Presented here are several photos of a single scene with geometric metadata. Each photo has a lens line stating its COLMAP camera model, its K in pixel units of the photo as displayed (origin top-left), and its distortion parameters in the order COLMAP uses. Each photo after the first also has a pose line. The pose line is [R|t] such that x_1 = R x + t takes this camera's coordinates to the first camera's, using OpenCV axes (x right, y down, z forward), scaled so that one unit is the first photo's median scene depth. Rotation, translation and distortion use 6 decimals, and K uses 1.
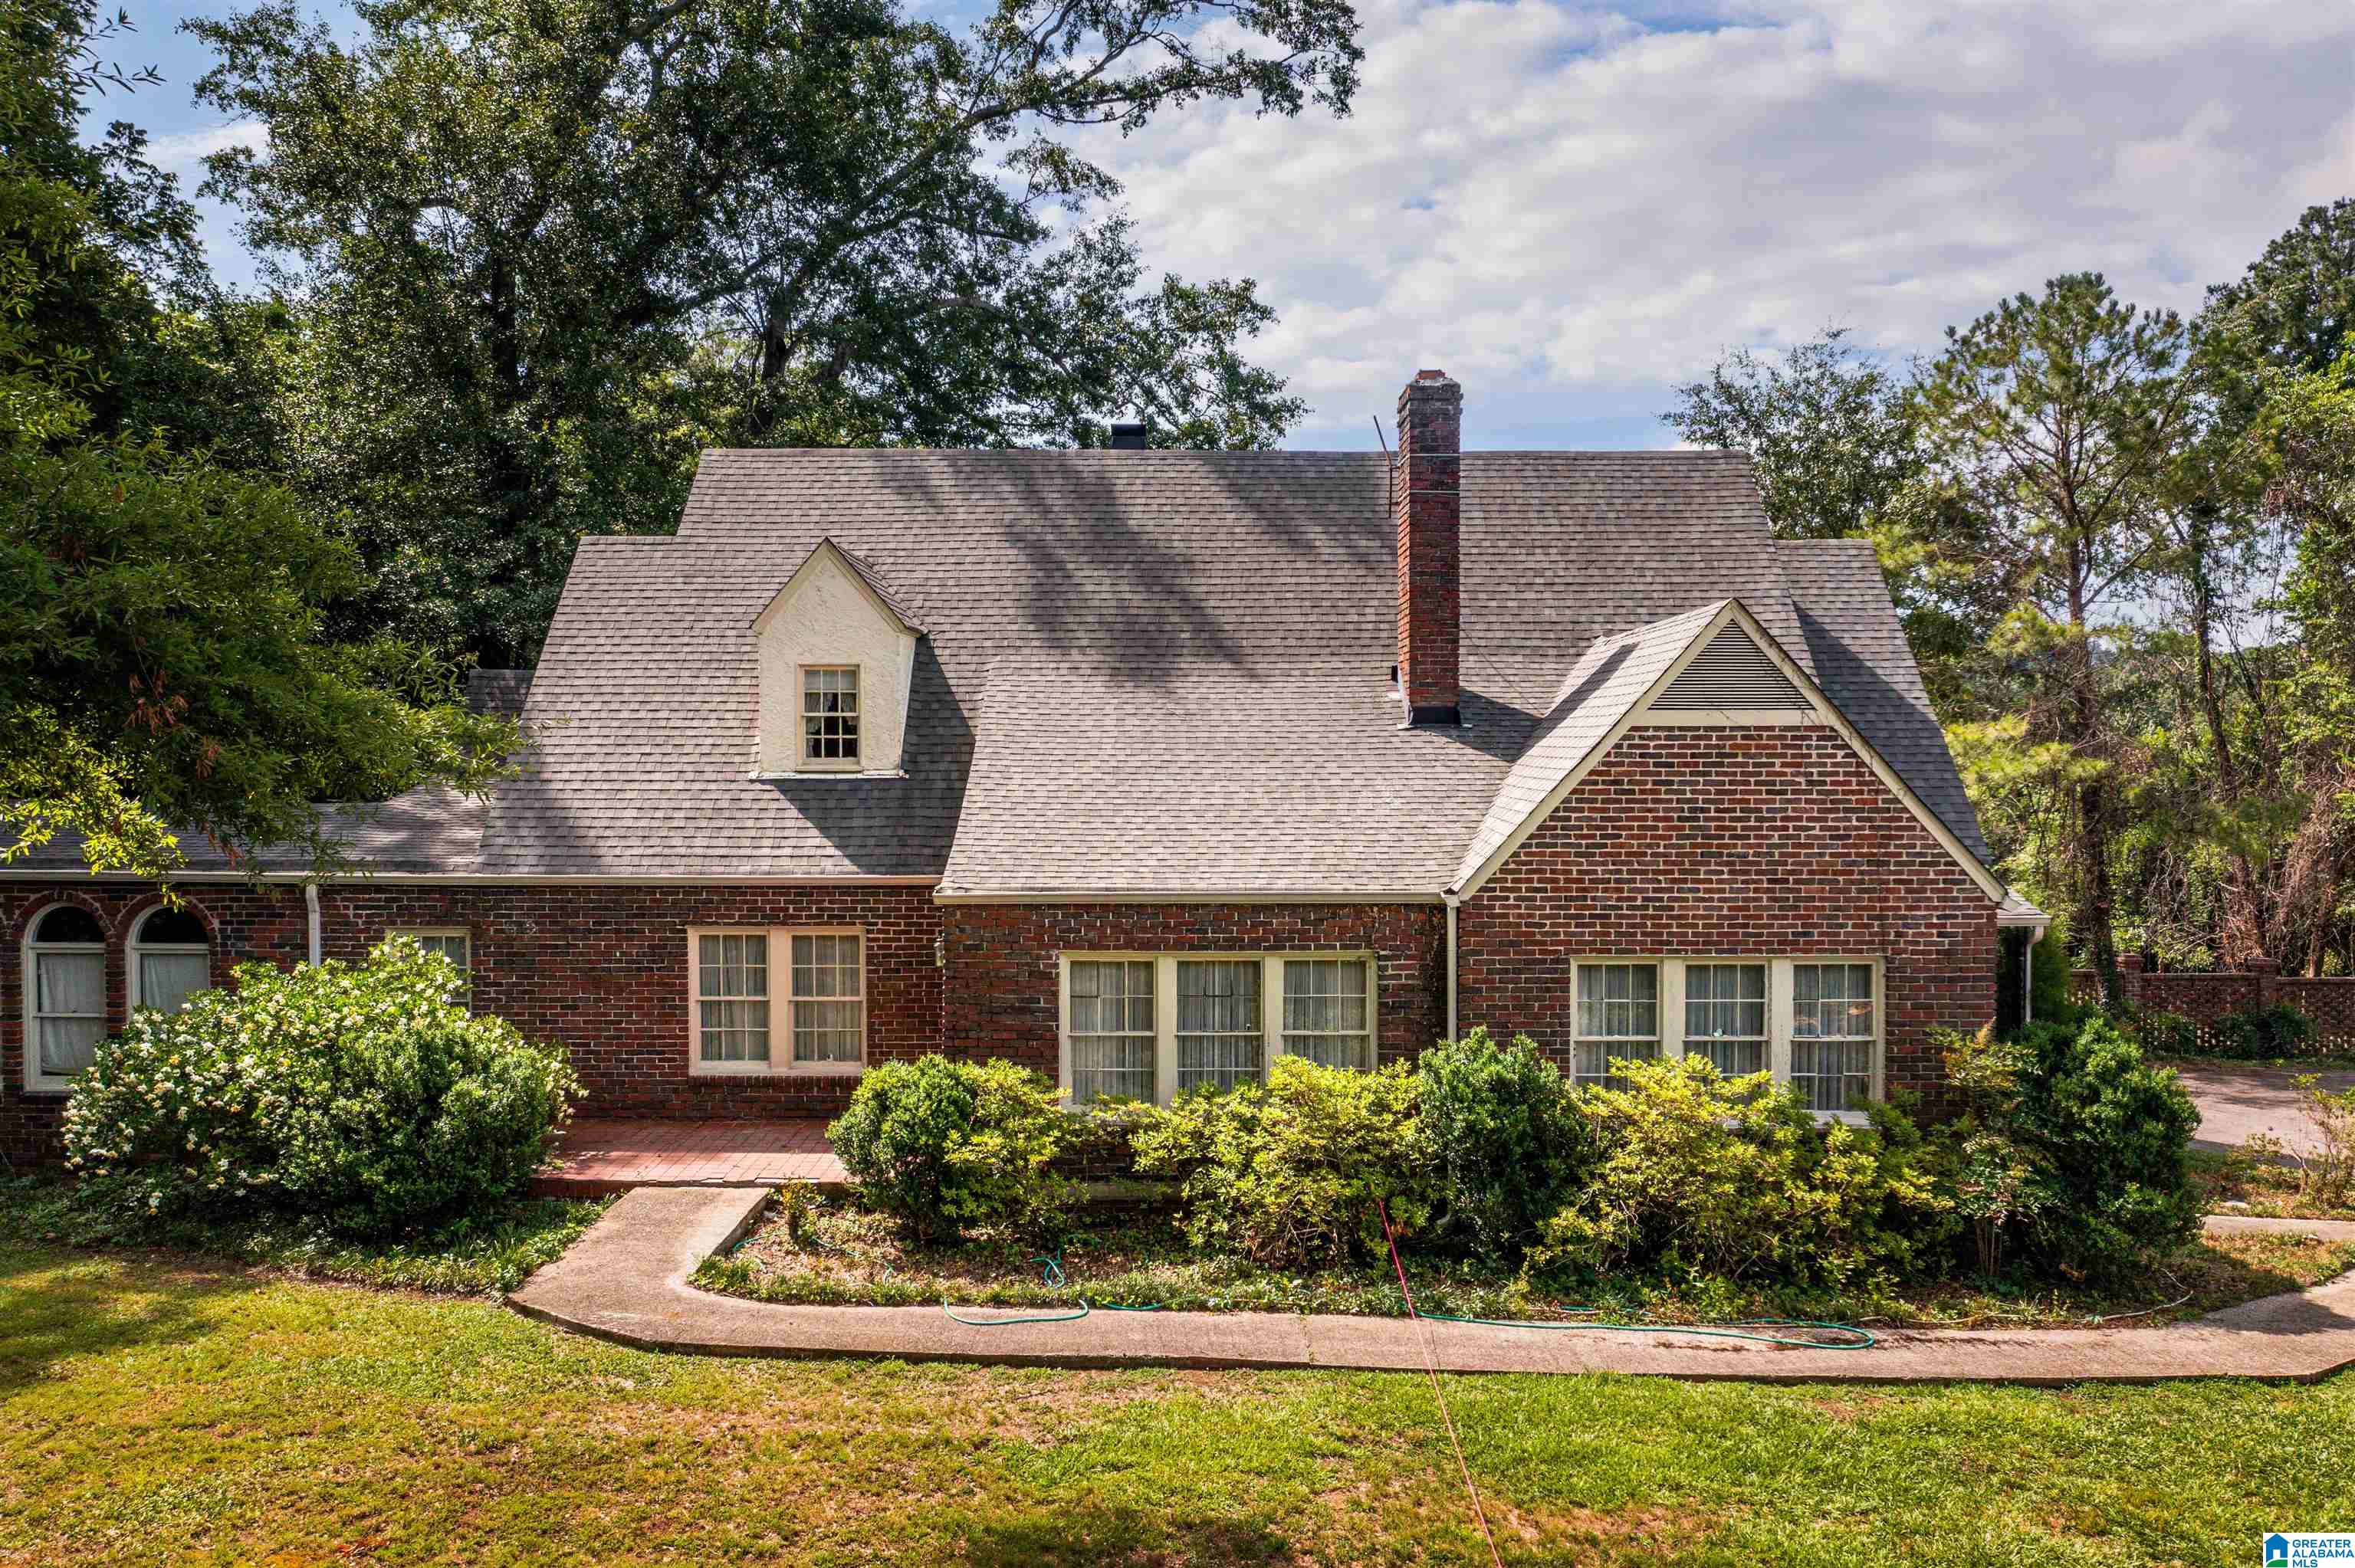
lens RADIAL K [[1861.9, 0, 1177.5], [0, 1861.9, 784.0], [0, 0, 1]] dist [-0.019813, -0.006814]
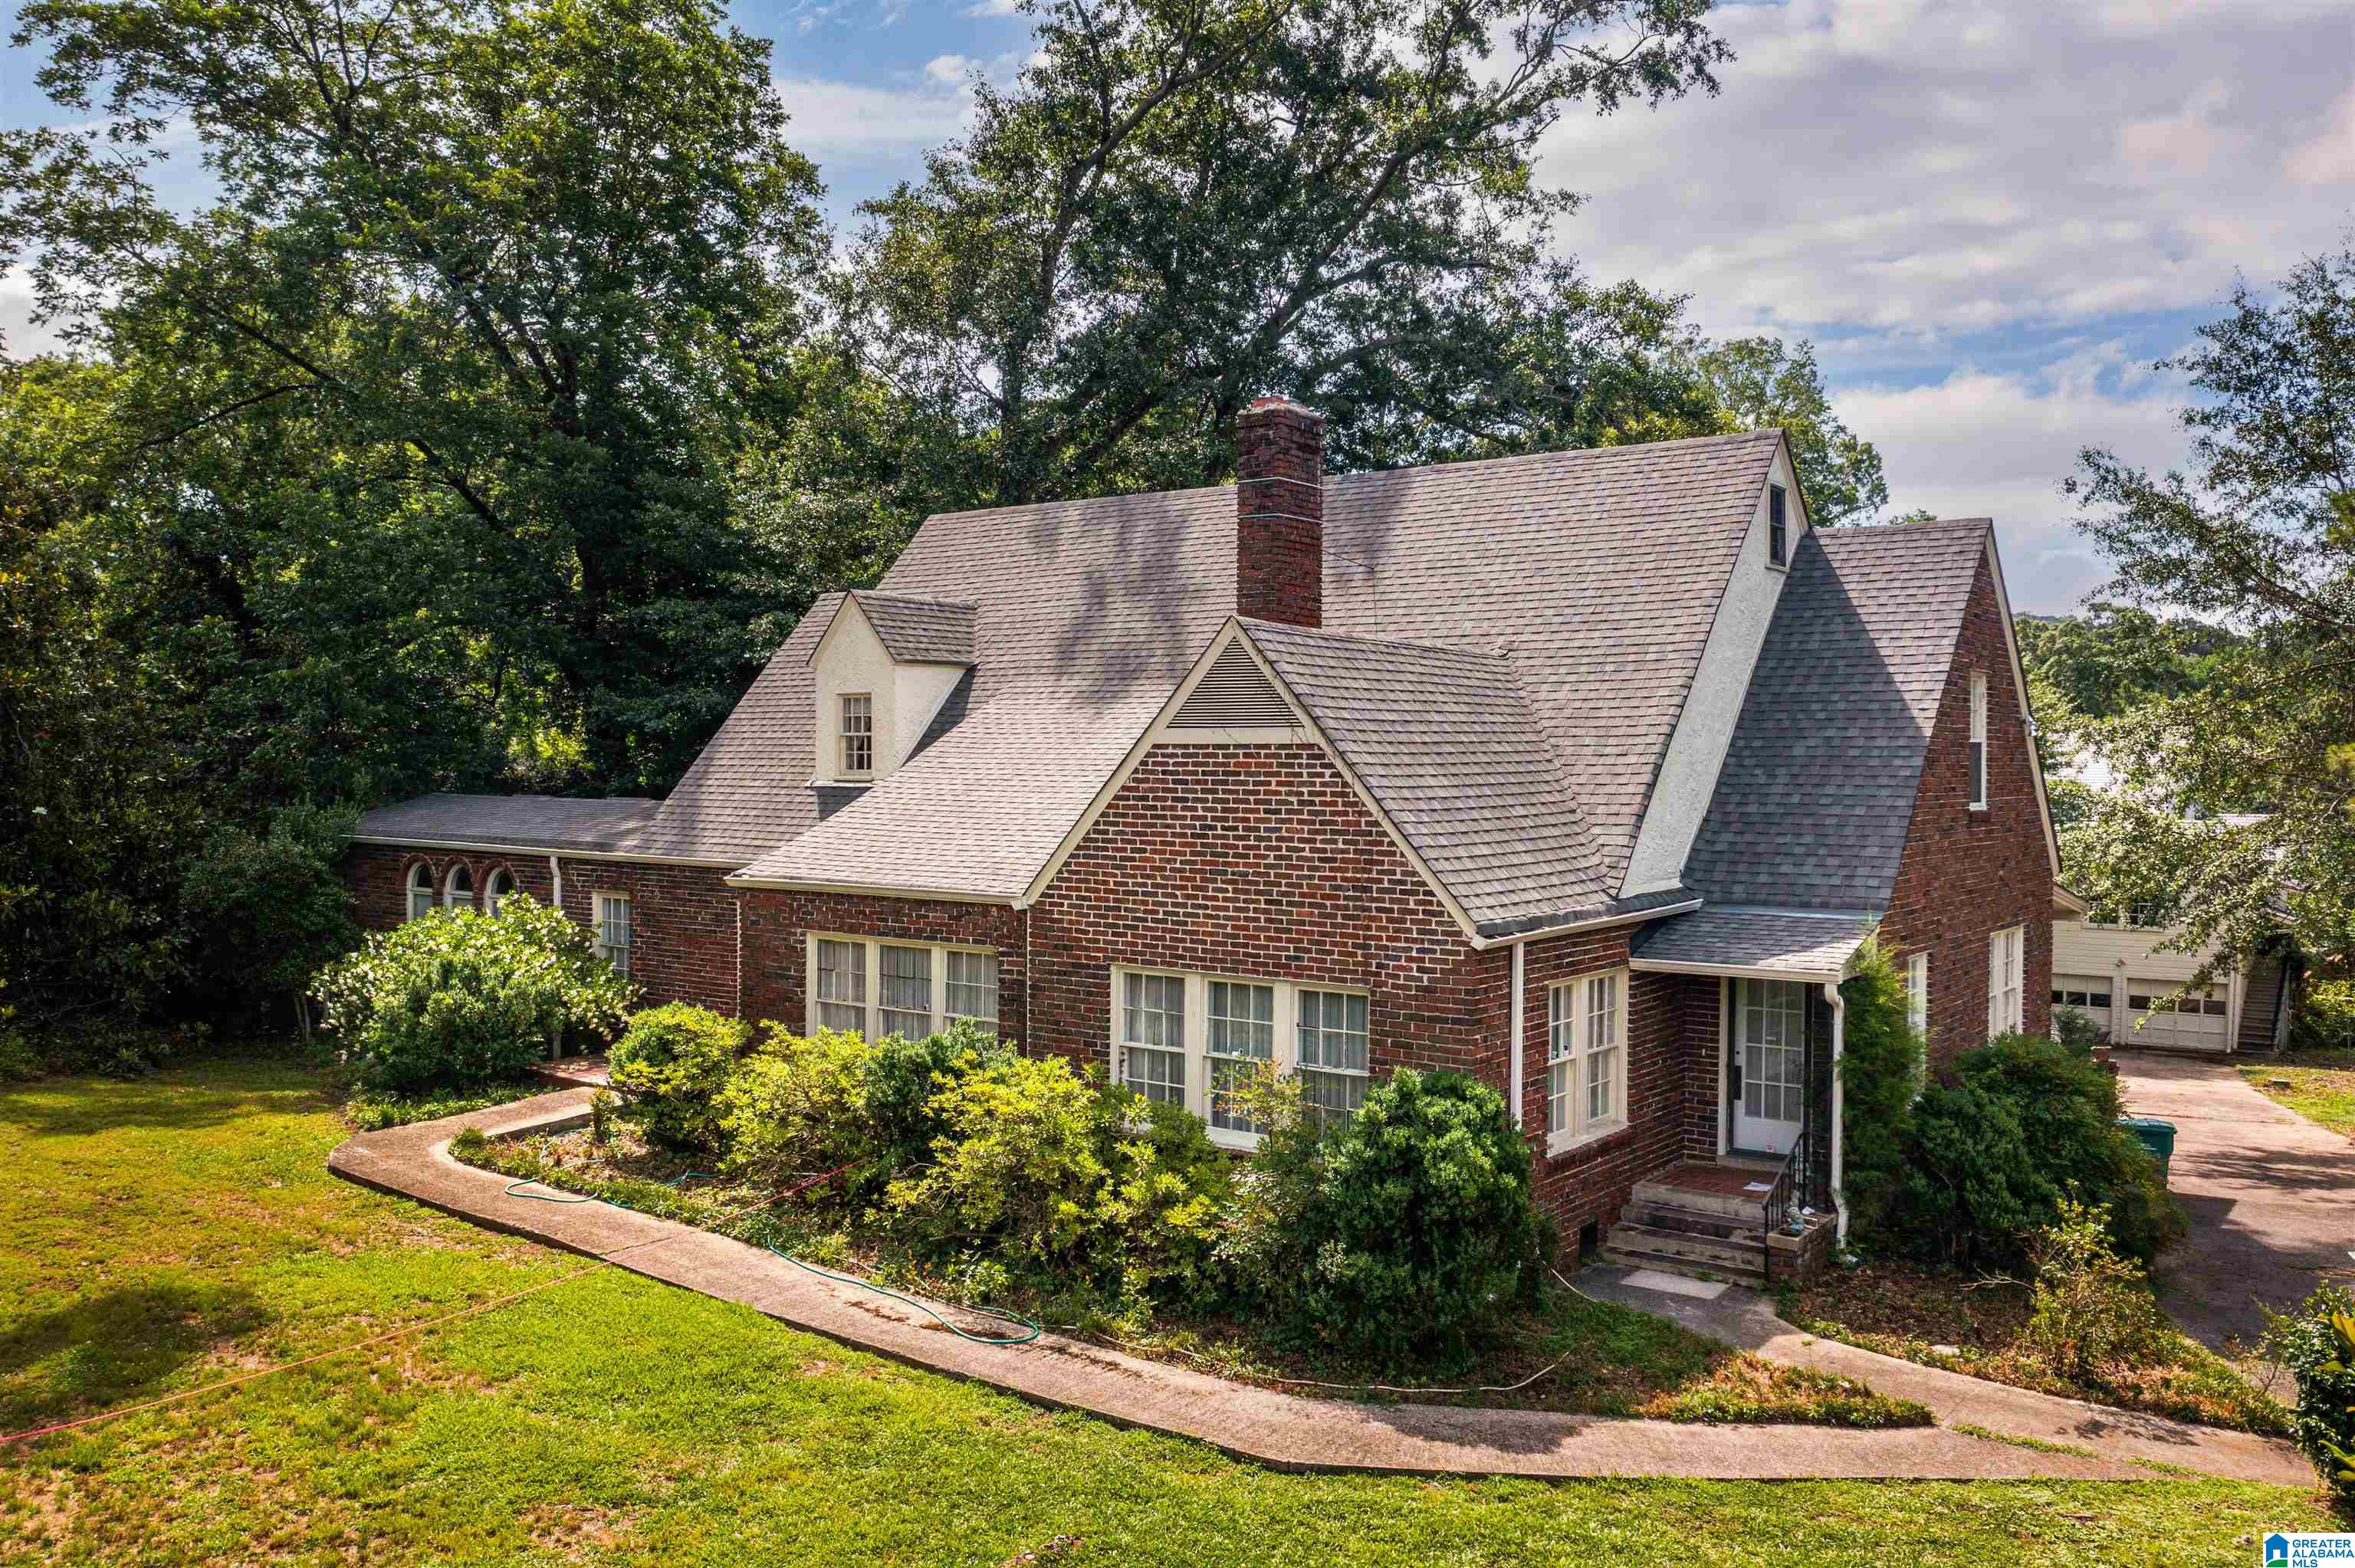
lens RADIAL K [[1861.9, 0, 1177.5], [0, 1861.9, 784.0], [0, 0, 1]] dist [-0.019813, -0.006814]
pose [[0.799459, 0.014568, -0.600544, 0.871948], [-0.021774, 0.999752, -0.004733, -0.004307], [0.600325, 0.016860, 0.799578, 0.184272]]
